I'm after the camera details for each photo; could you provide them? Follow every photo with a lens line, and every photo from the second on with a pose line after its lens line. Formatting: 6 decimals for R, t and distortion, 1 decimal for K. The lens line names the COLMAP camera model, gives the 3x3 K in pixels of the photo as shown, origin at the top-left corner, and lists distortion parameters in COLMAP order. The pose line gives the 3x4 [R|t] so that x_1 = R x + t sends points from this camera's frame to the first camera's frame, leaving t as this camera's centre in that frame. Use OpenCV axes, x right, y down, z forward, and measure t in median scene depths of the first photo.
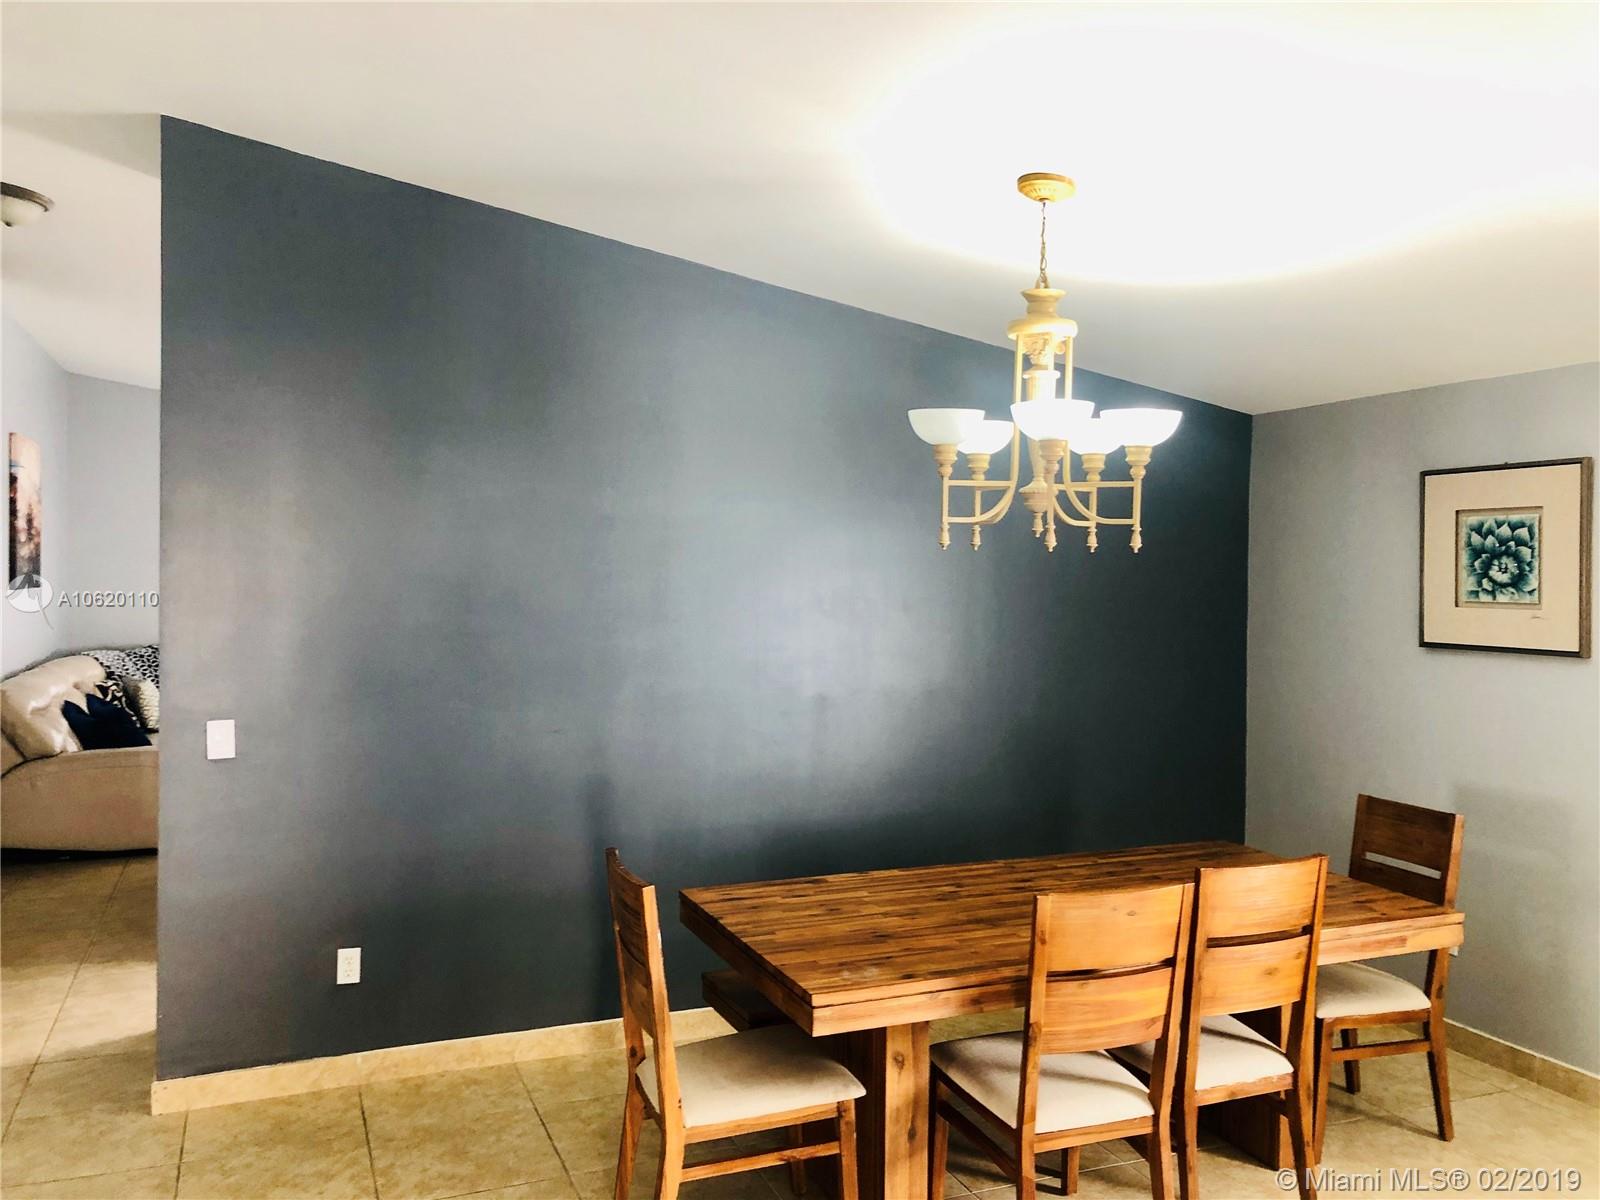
lens RADIAL K [[1289.9, 0, 807.9], [0, 1289.9, 586.9], [0, 0, 1]] dist [0.043286, -0.037452]
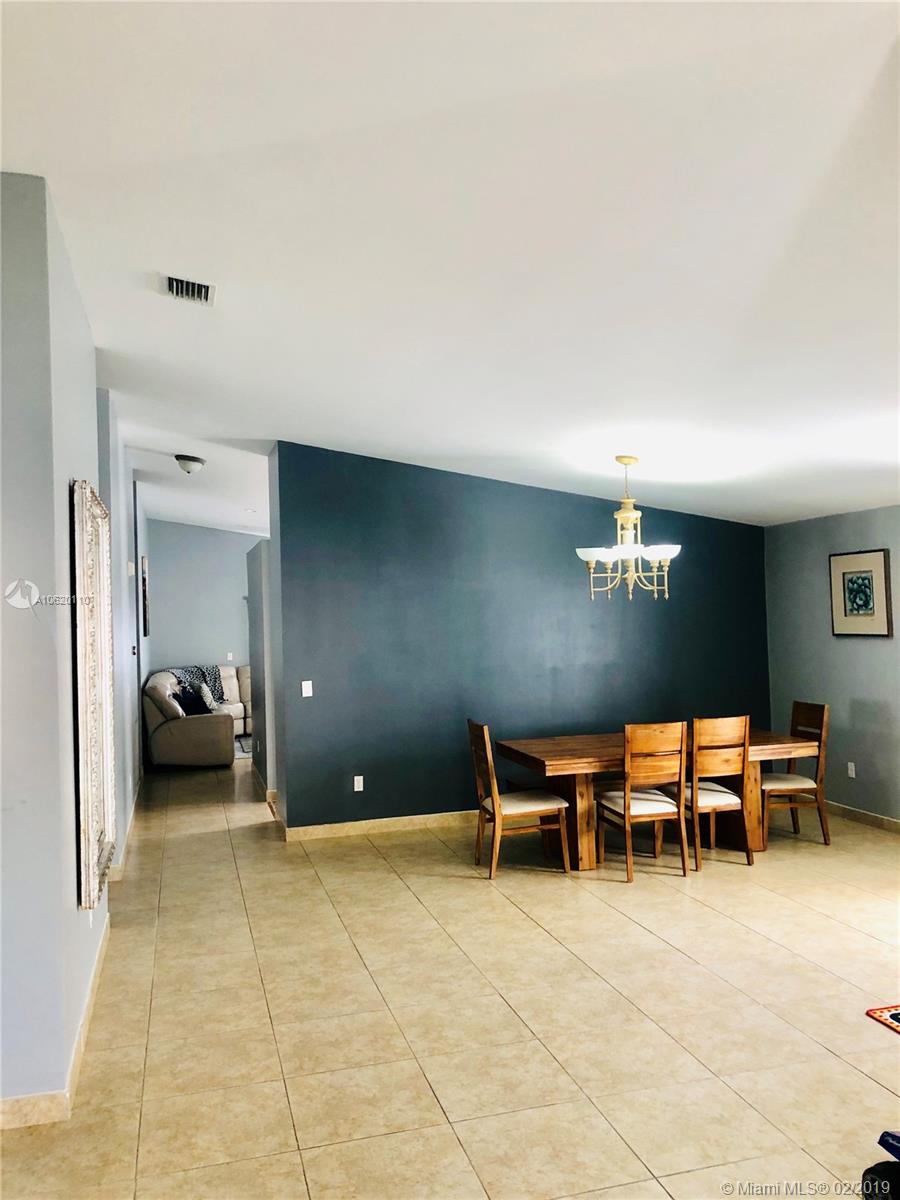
lens RADIAL K [[967.4, 0, 454.1], [0, 967.4, 588.1], [0, 0, 1]] dist [0.043286, -0.037452]
pose [[0.991825, -0.041029, -0.120830, 0.064545], [0.036392, 0.998523, -0.040338, 0.012816], [0.122307, 0.035611, 0.991853, -0.948297]]
